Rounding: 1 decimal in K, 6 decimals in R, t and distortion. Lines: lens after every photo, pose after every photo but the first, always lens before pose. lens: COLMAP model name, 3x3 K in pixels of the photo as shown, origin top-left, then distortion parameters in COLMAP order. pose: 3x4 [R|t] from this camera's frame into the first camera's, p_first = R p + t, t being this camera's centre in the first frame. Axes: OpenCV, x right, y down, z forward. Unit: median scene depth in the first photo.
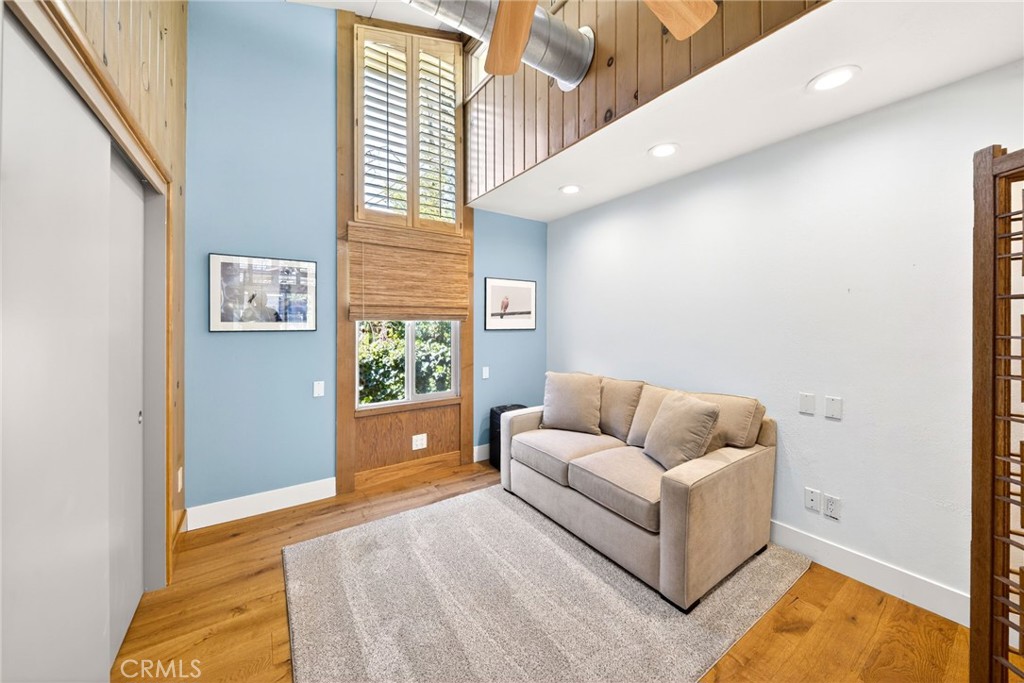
lens RADIAL K [[359.5, 0, 507.7], [0, 359.5, 331.4], [0, 0, 1]] dist [-0.001199, -0.000047]
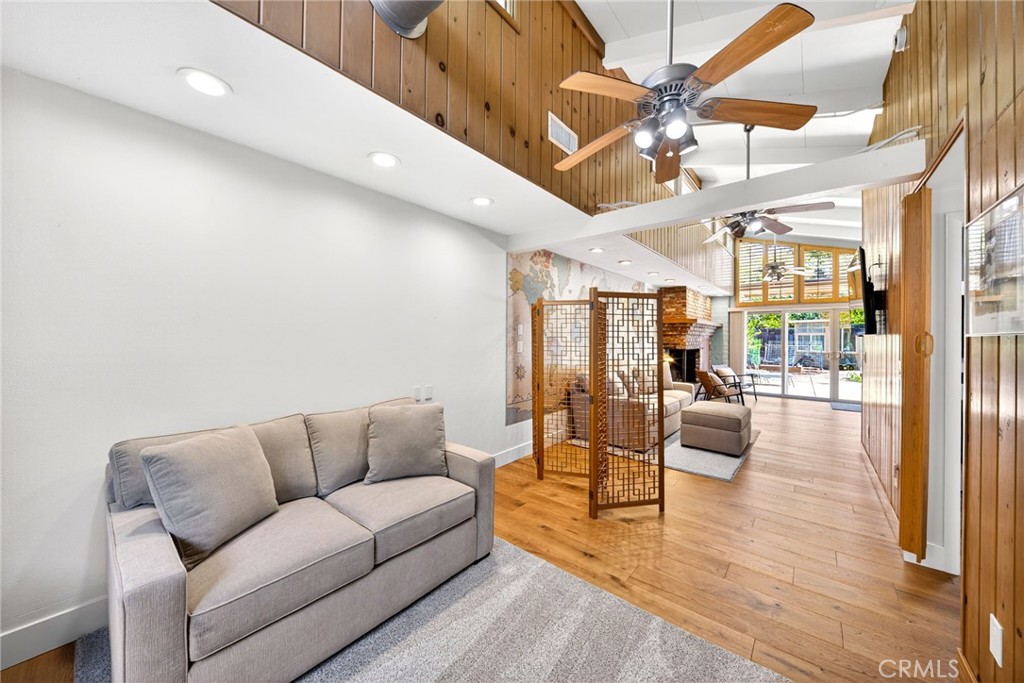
lens RADIAL K [[359.5, 0, 507.5], [0, 359.5, 337.7], [0, 0, 1]] dist [-0.001199, -0.000047]
pose [[-0.272637, -0.001021, 0.962116, -0.663691], [0.005290, 0.999983, 0.002560, -0.026347], [-0.962102, 0.005788, -0.272627, 1.059651]]
